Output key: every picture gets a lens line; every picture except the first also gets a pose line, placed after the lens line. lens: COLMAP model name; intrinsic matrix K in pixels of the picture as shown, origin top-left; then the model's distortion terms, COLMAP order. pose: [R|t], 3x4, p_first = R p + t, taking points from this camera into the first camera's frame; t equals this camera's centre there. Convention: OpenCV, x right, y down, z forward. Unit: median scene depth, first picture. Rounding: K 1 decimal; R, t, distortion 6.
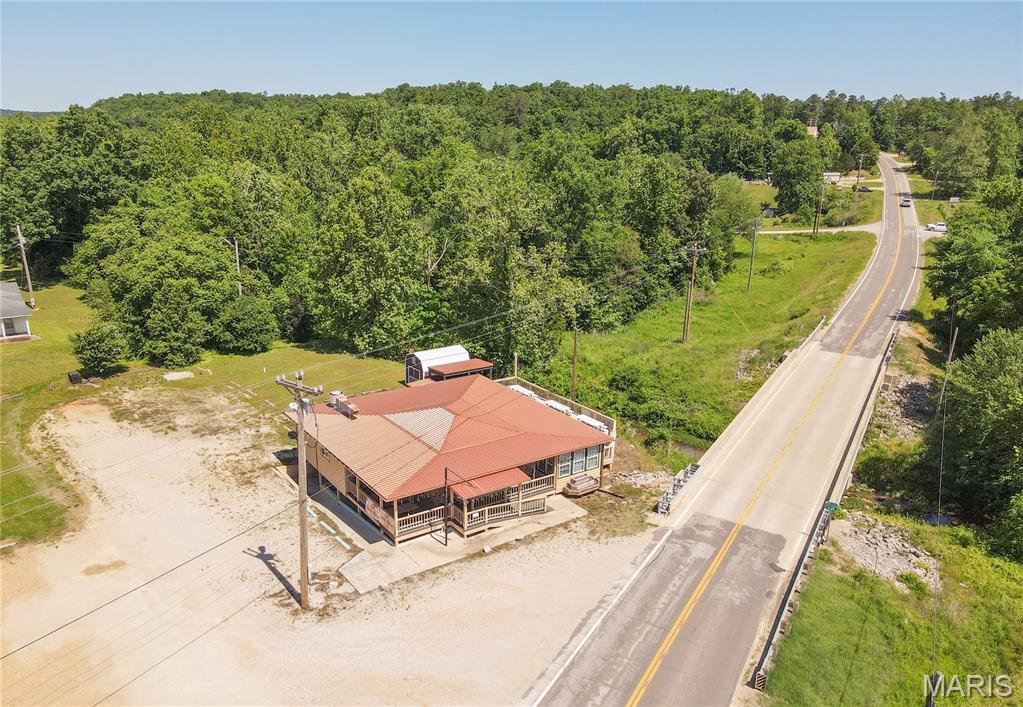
lens RADIAL K [[785.5, 0, 511.5], [0, 785.5, 353.5], [0, 0, 1]] dist [-0.007127, -0.002744]
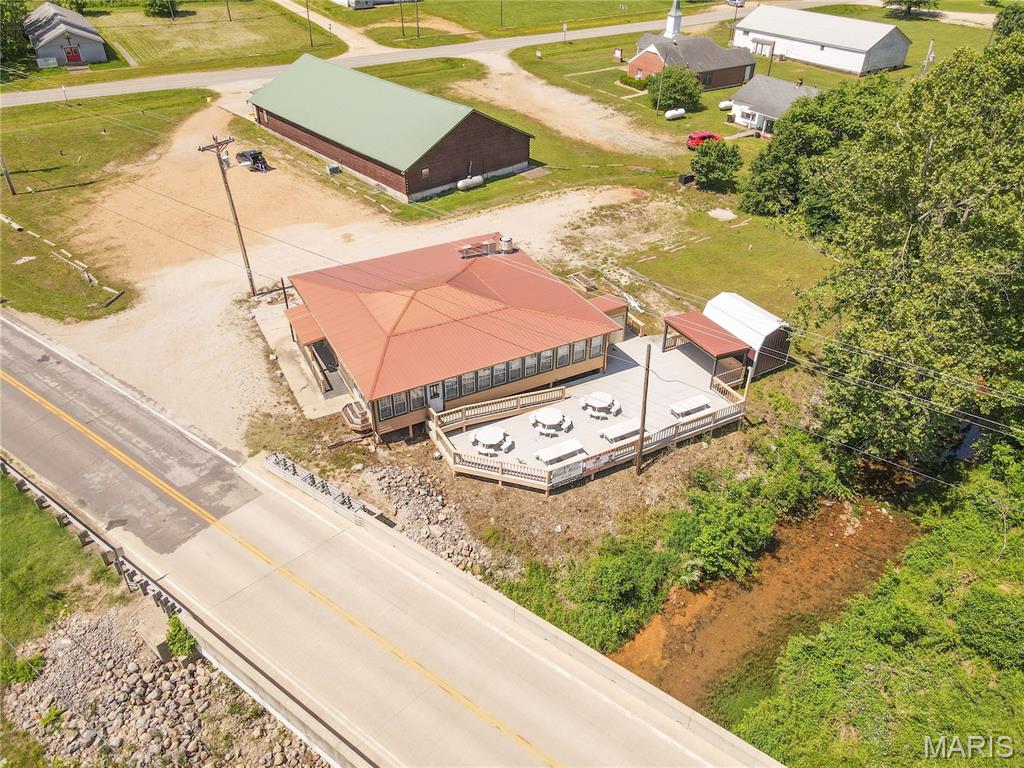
lens RADIAL K [[746.6, 0, 512.0], [0, 746.6, 384.0], [0, 0, 1]] dist [-0.005016, -0.002964]
pose [[-0.112306, 0.551387, -0.826656, 0.817937], [-0.282248, 0.779951, 0.558580, -0.415520], [0.952745, 0.296054, 0.068035, 1.196808]]
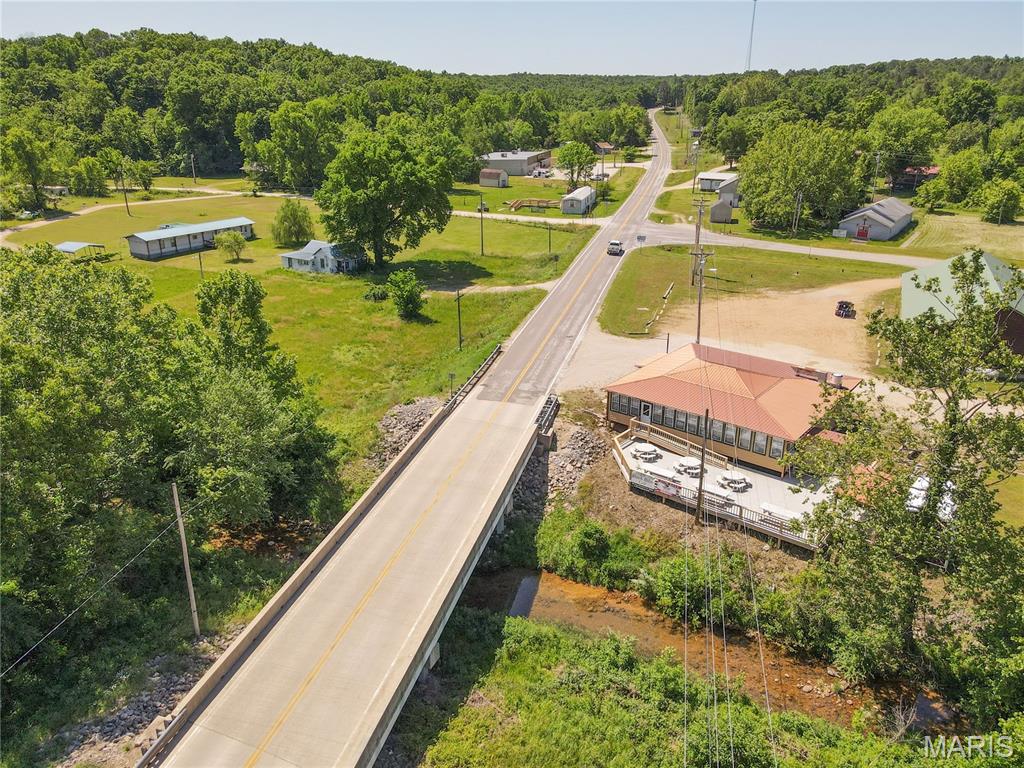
lens RADIAL K [[746.6, 0, 512.0], [0, 746.6, 384.0], [0, 0, 1]] dist [-0.005016, -0.002964]
pose [[-0.969223, 0.065306, -0.237365, 0.606418], [-0.084129, 0.818266, 0.568651, -0.625779], [0.231364, 0.571118, -0.787588, 2.125230]]
